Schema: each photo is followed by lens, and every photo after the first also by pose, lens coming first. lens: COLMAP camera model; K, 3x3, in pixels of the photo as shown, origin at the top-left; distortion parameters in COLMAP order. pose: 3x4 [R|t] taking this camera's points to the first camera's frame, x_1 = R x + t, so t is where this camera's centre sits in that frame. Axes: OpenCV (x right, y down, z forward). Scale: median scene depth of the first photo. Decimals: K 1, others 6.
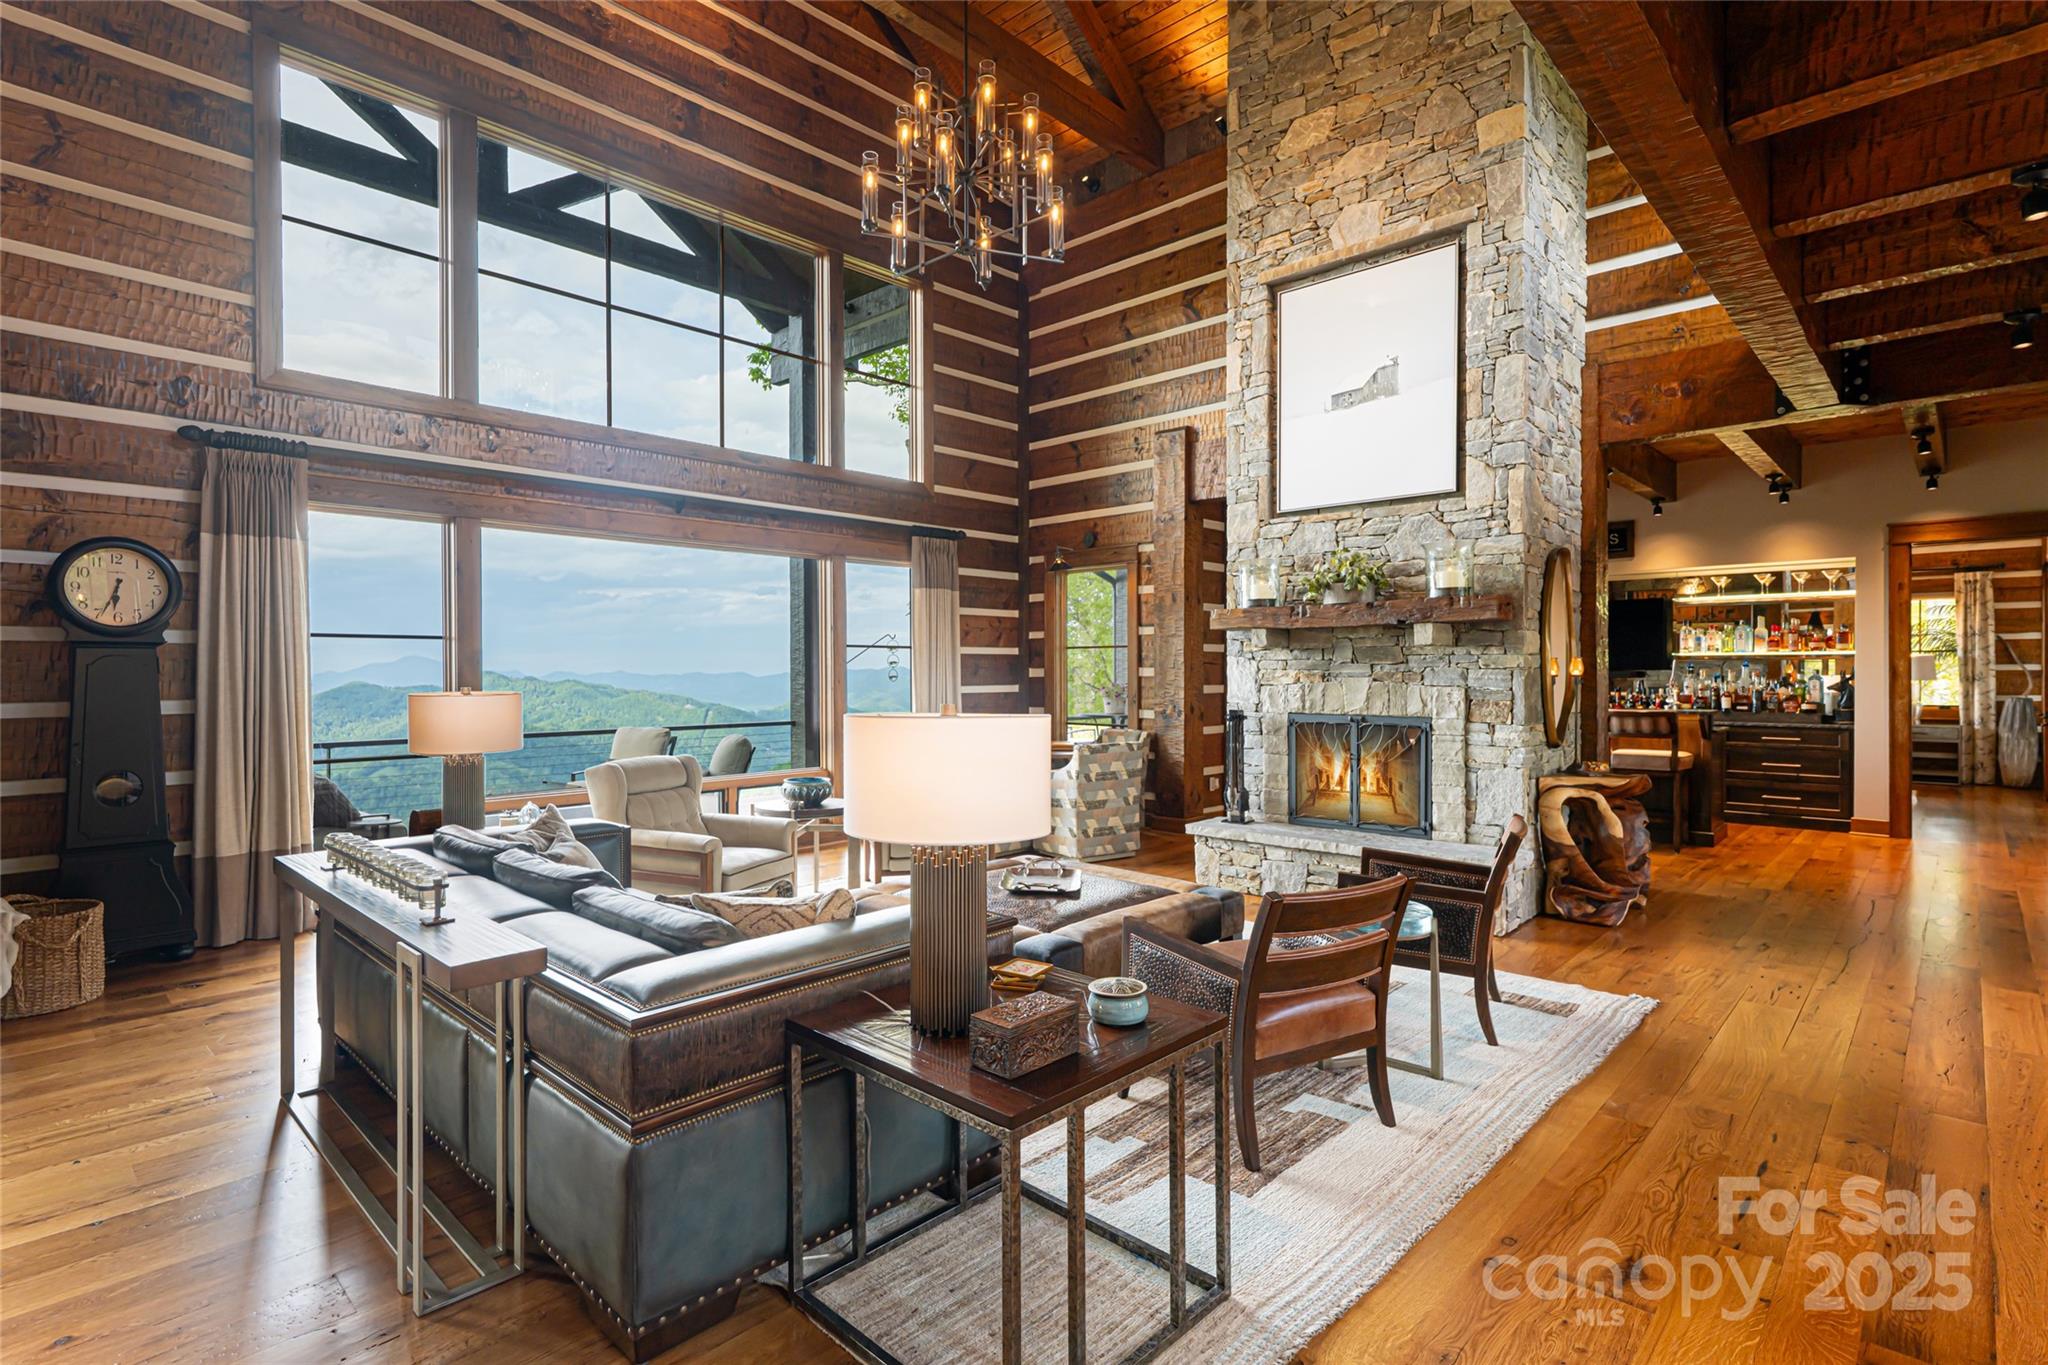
lens RADIAL K [[995.0, 0, 1016.4], [0, 995.0, 669.9], [0, 0, 1]] dist [0.000481, 0.000552]
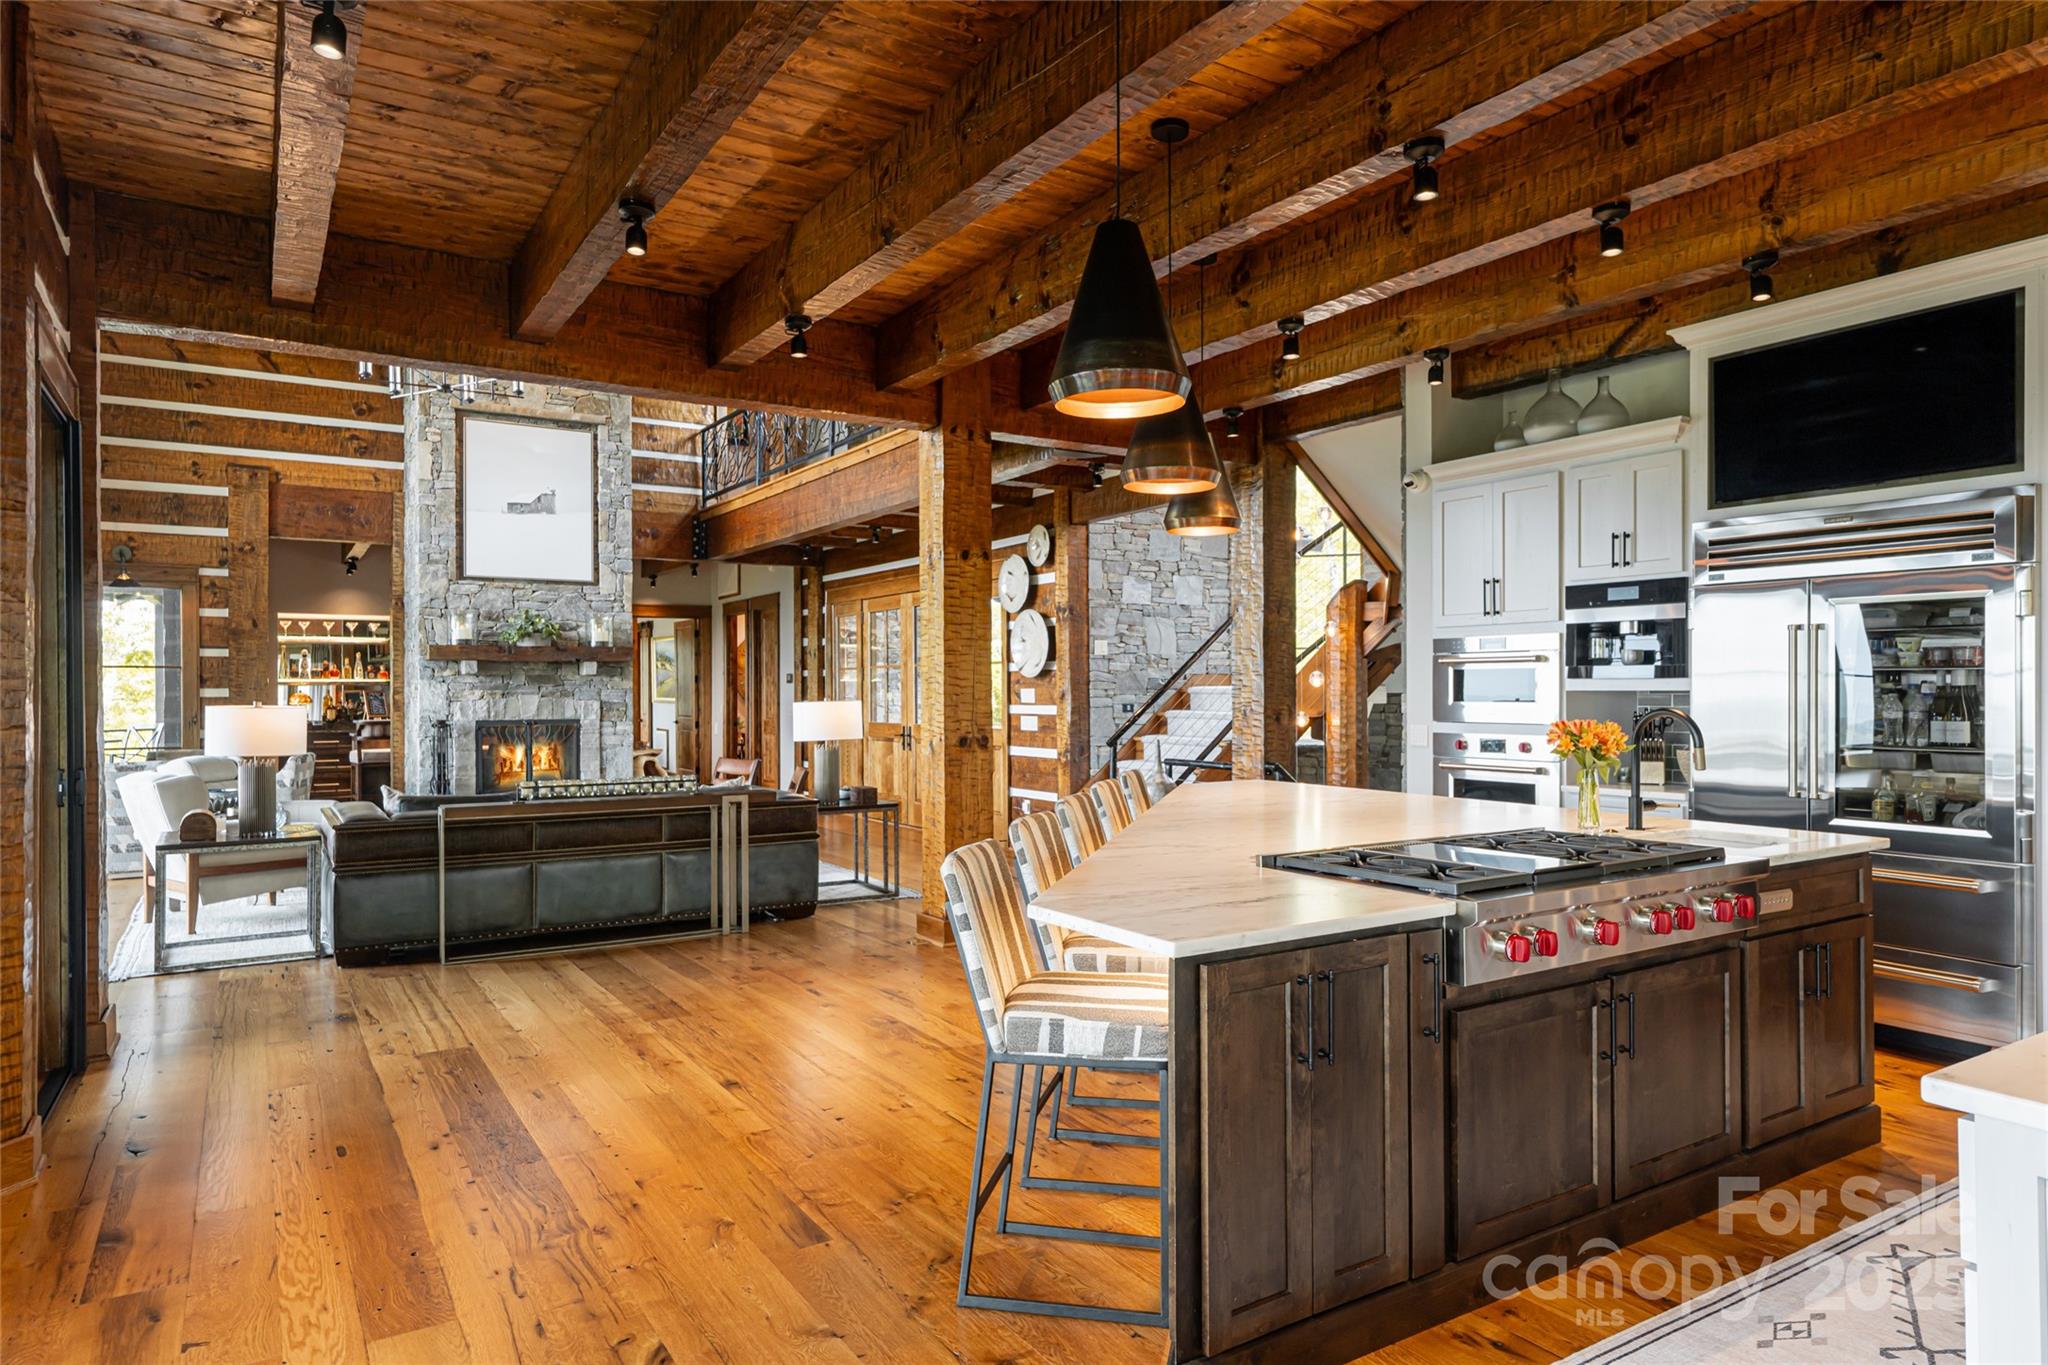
lens RADIAL K [[1194.6, 0, 1020.0], [0, 1194.6, 697.5], [0, 0, 1]] dist [0.002611, 0.000621]
pose [[0.241930, 0.007646, 0.970264, -1.163985], [0.010396, 0.999891, -0.010472, 0.035965], [-0.970238, 0.012621, 0.241824, -0.148617]]
